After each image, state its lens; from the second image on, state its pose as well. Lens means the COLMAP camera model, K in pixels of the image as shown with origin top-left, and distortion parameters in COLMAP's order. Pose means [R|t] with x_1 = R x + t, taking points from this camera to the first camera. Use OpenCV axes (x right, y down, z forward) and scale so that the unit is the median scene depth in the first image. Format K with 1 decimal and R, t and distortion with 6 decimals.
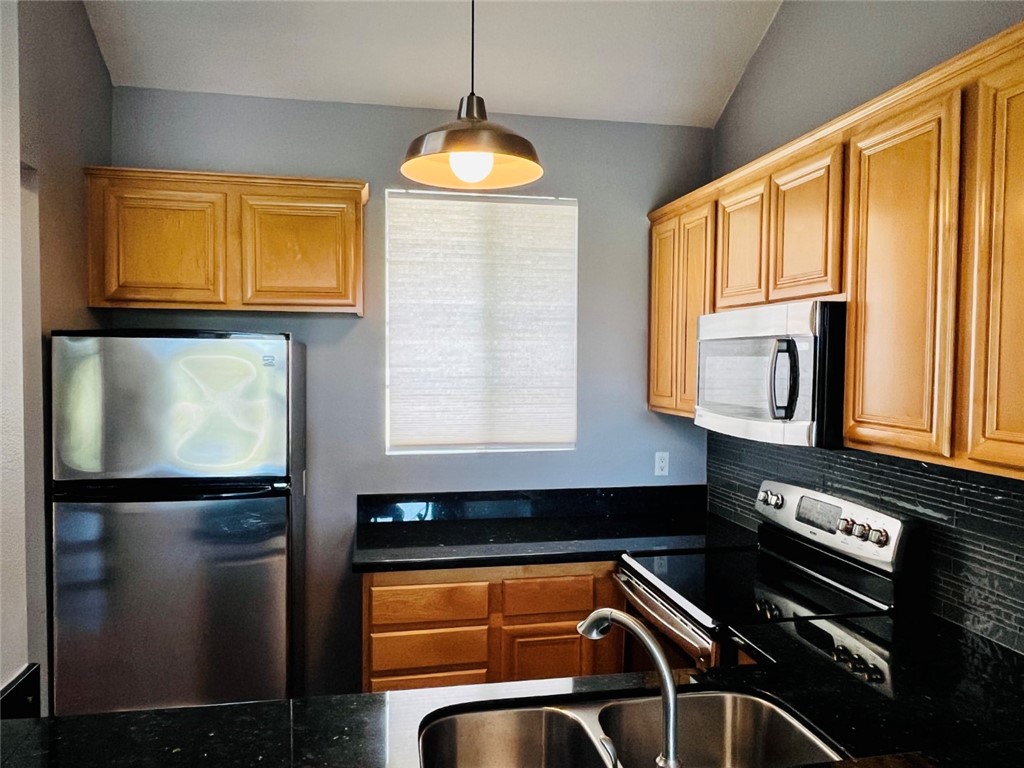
lens RADIAL K [[734.6, 0, 512.0], [0, 734.6, 384.0], [0, 0, 1]] dist [0.003927, -0.004518]
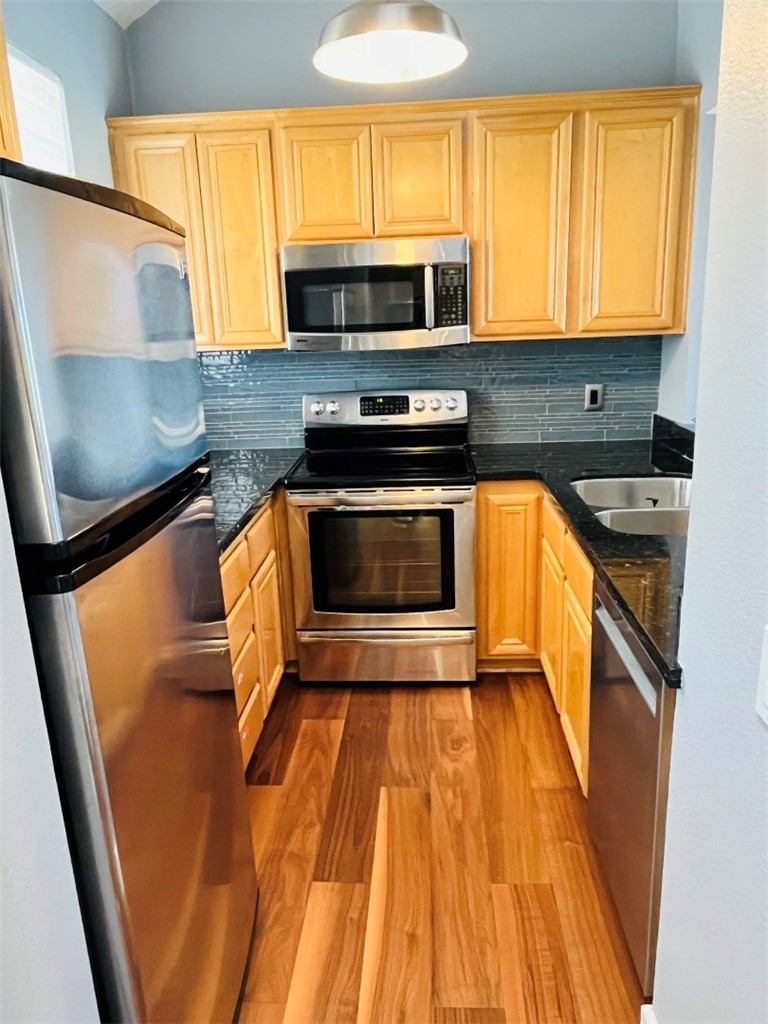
lens RADIAL K [[734.6, 0, 382.7], [0, 734.6, 529.0], [0, 0, 1]] dist [0.003927, -0.004518]
pose [[0.249142, -0.290027, 0.924020, -1.054934], [0.073124, 0.957016, 0.280667, 0.015523], [-0.965702, -0.002357, 0.259641, 0.743214]]
